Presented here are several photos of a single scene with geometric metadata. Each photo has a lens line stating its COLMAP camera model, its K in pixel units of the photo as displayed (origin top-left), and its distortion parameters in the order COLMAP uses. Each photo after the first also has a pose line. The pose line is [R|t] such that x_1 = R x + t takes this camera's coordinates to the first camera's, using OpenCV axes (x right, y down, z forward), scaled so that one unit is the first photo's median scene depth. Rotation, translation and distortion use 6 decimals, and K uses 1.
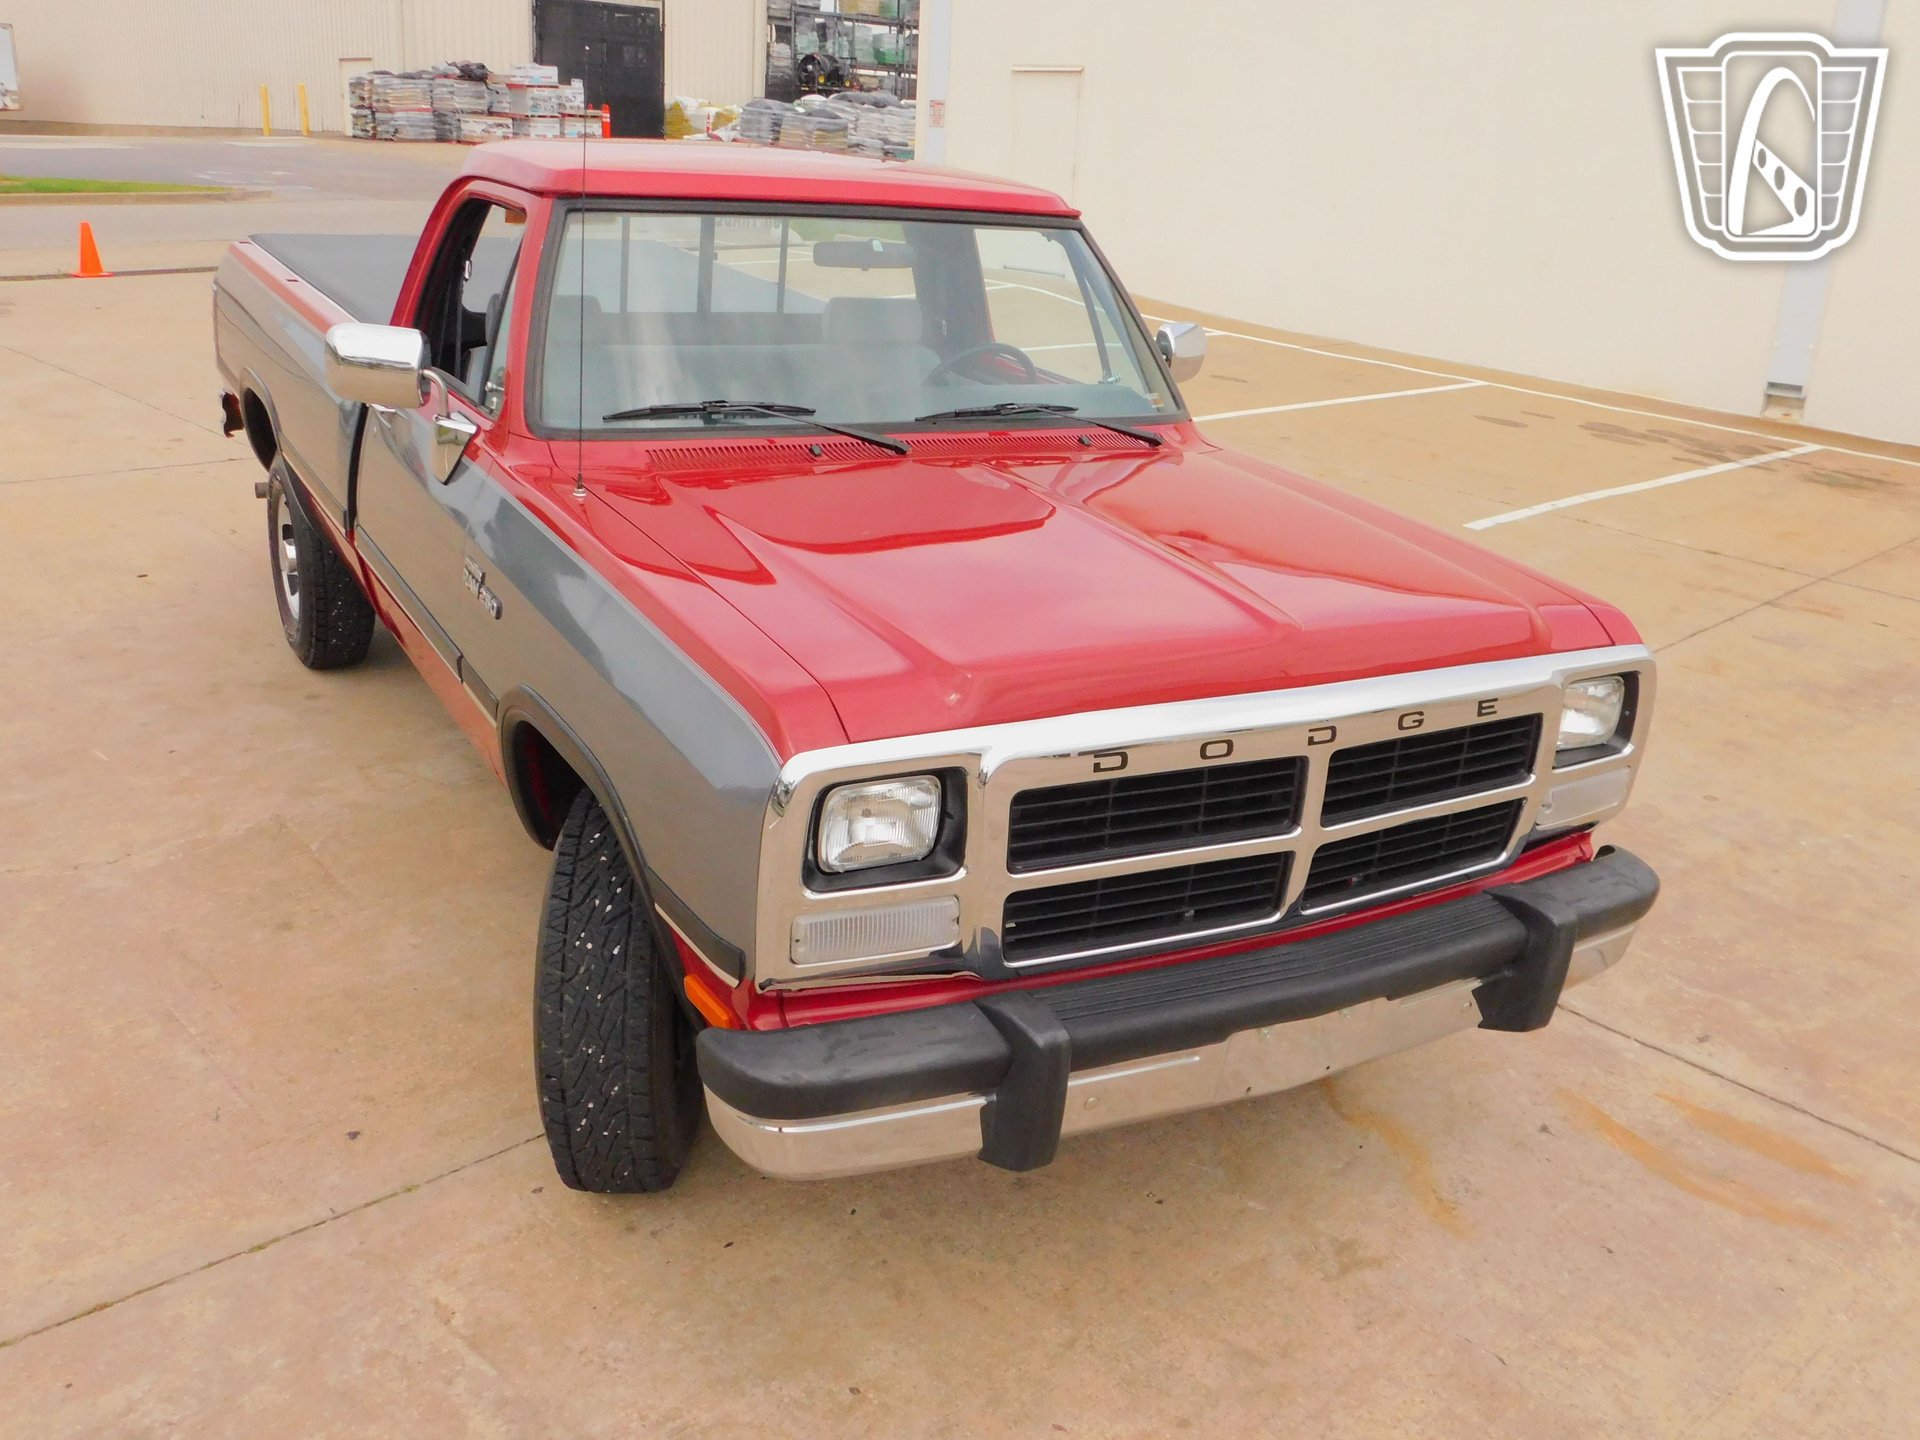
lens RADIAL K [[1678.4, 0, 957.9], [0, 1678.4, 714.3], [0, 0, 1]] dist [-0.011035, 0.007106]
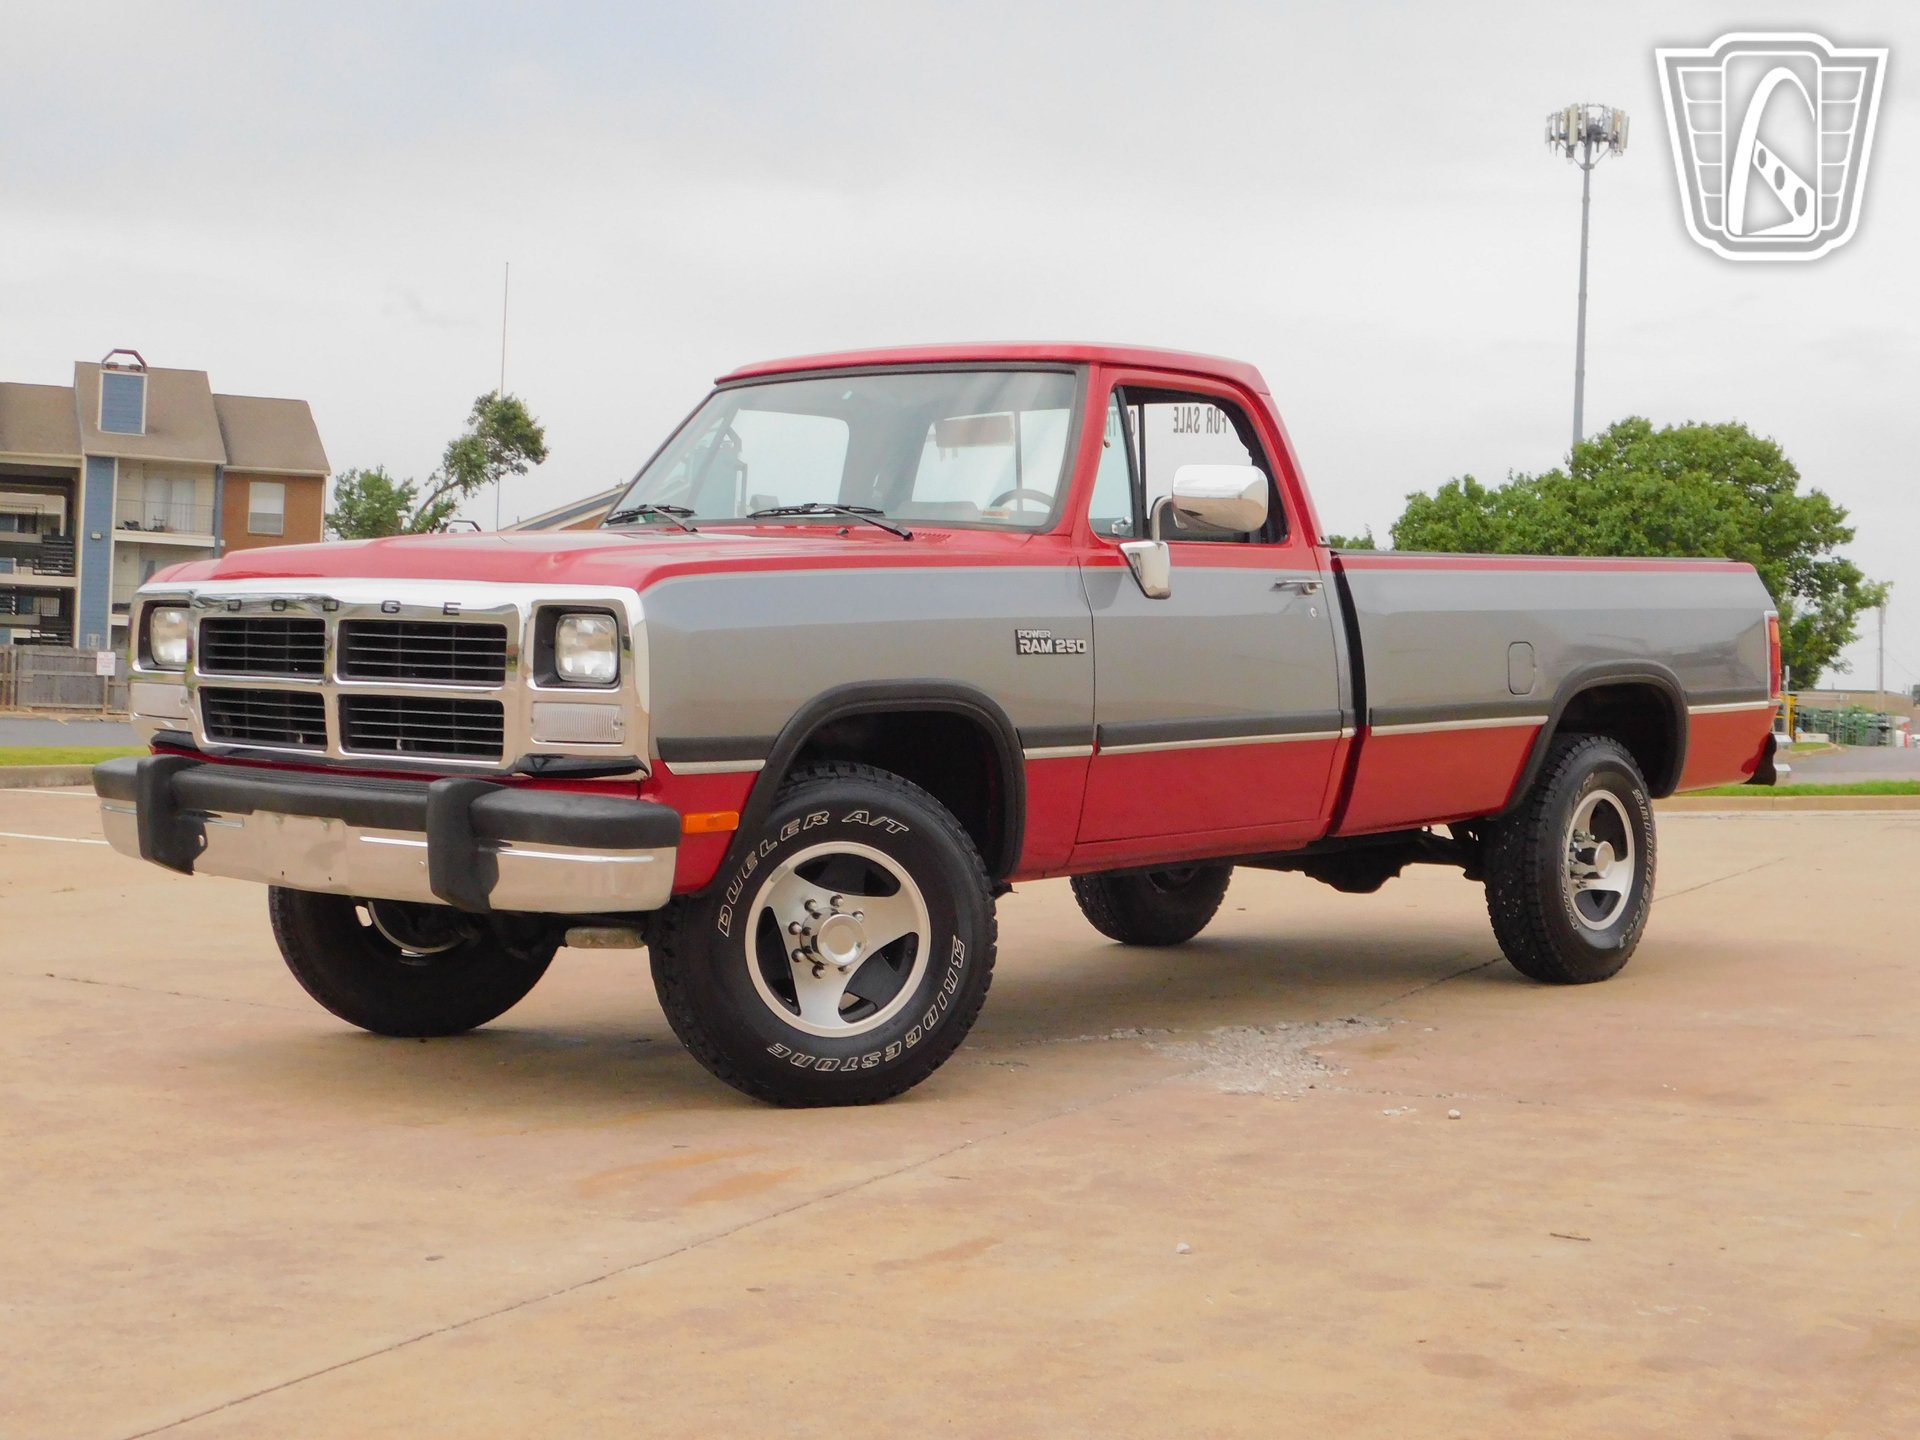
lens RADIAL K [[2883.8, 0, 962.6], [0, 2883.8, 716.6], [0, 0, 1]] dist [0.012471, 0.011770]
pose [[0.324691, -0.042479, -0.944866, 2.190705], [-0.316902, 0.936362, -0.150995, 0.244120], [0.891151, 0.348456, 0.290566, 0.663018]]
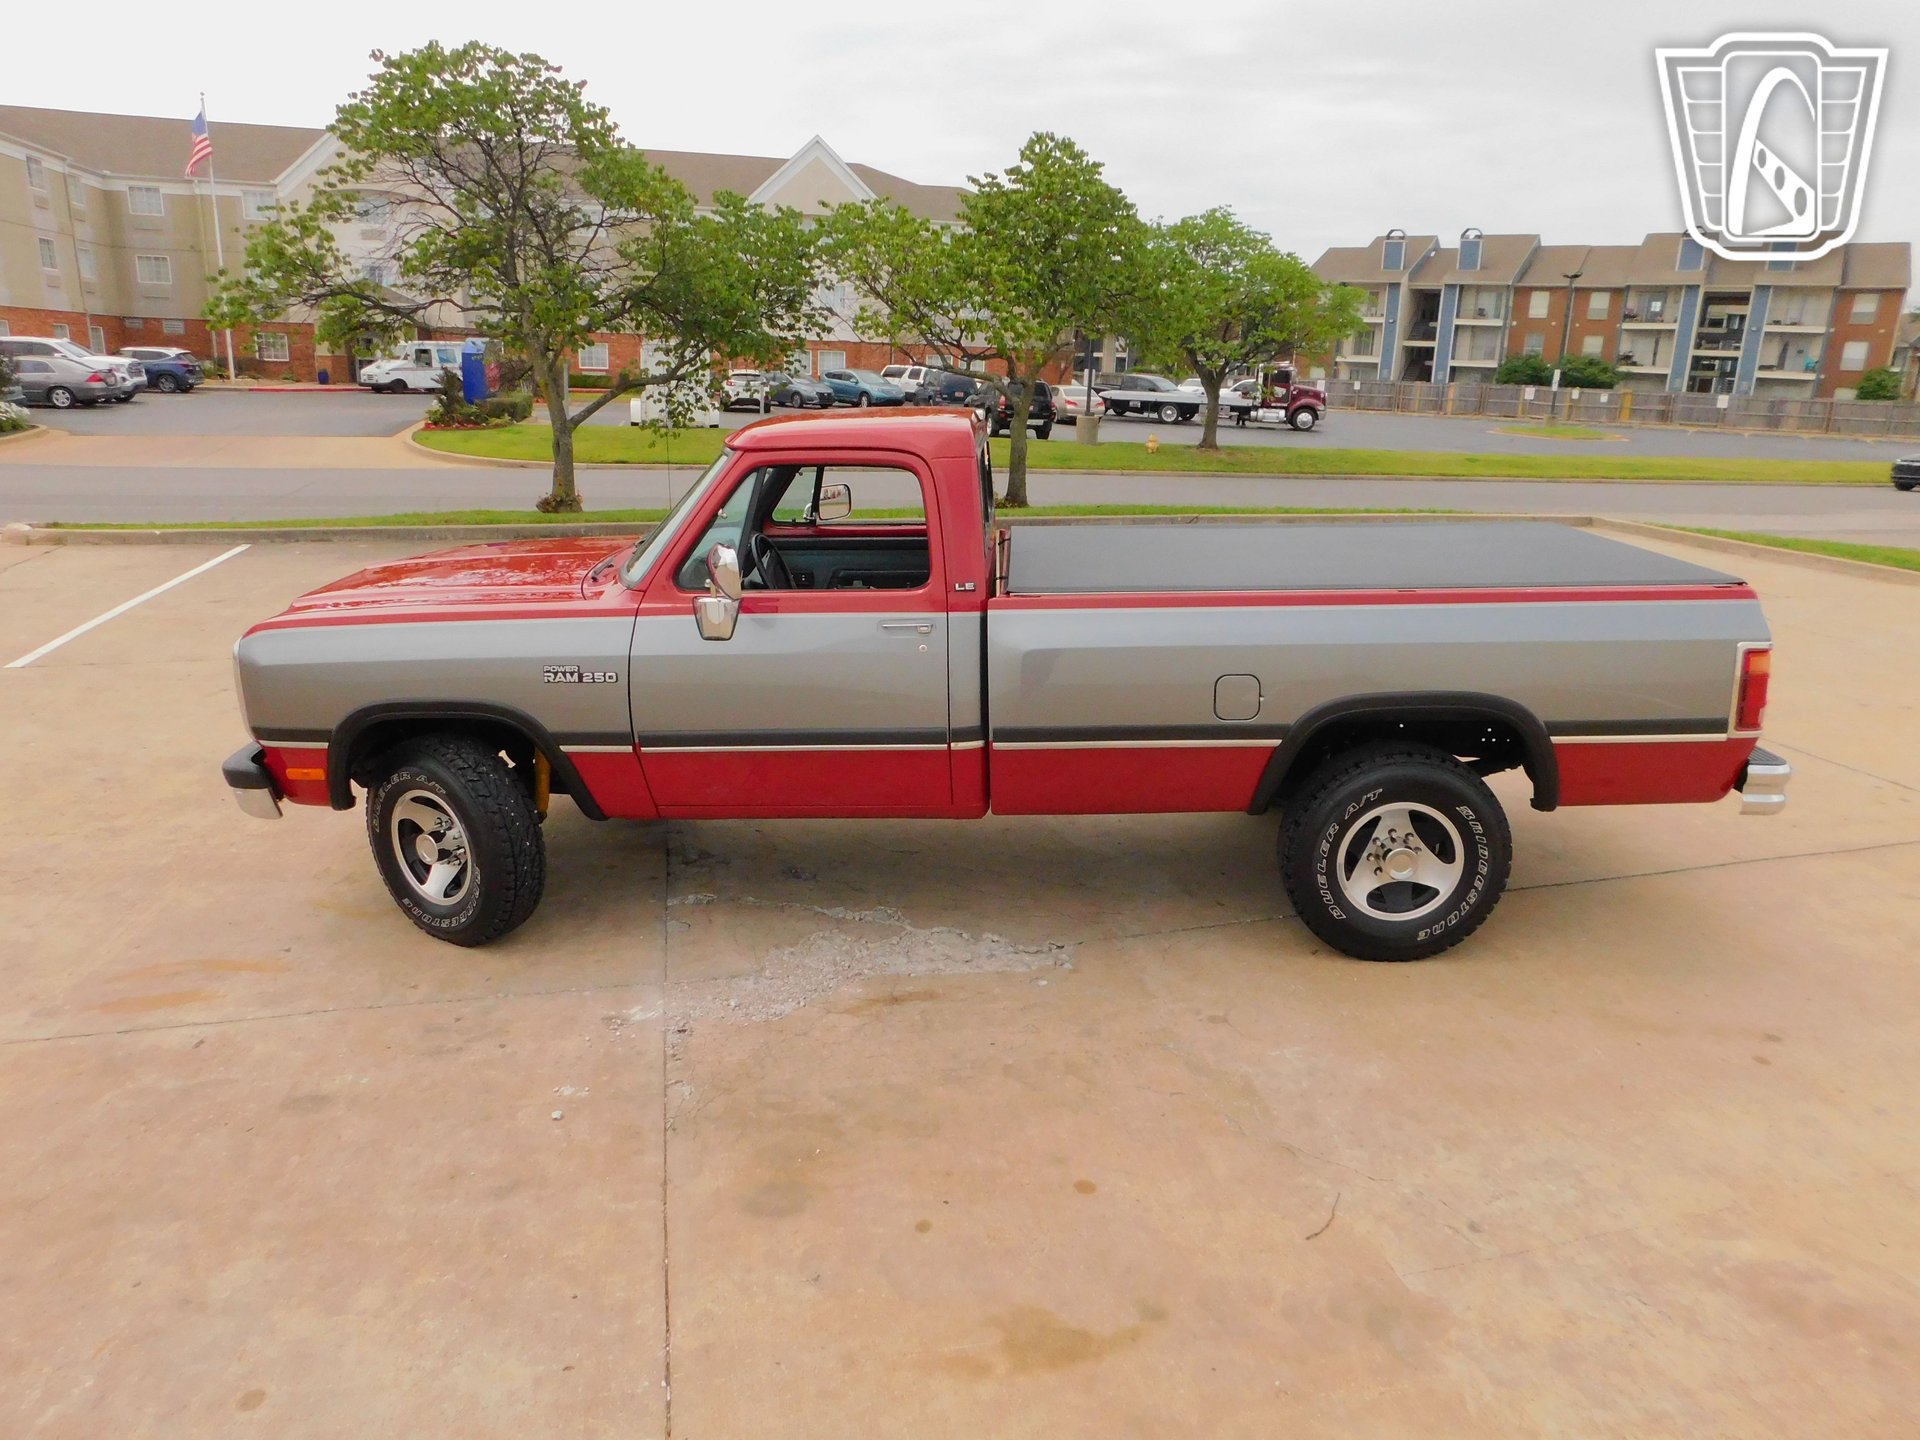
lens RADIAL K [[1263.8, 0, 957.0], [0, 1263.8, 712.9], [0, 0, 1]] dist [-0.075437, 0.061137]
pose [[-0.539424, 0.159737, -0.826744, 1.097848], [-0.323551, 0.867144, 0.378649, -0.721319], [0.777391, 0.471746, -0.416075, 2.165013]]
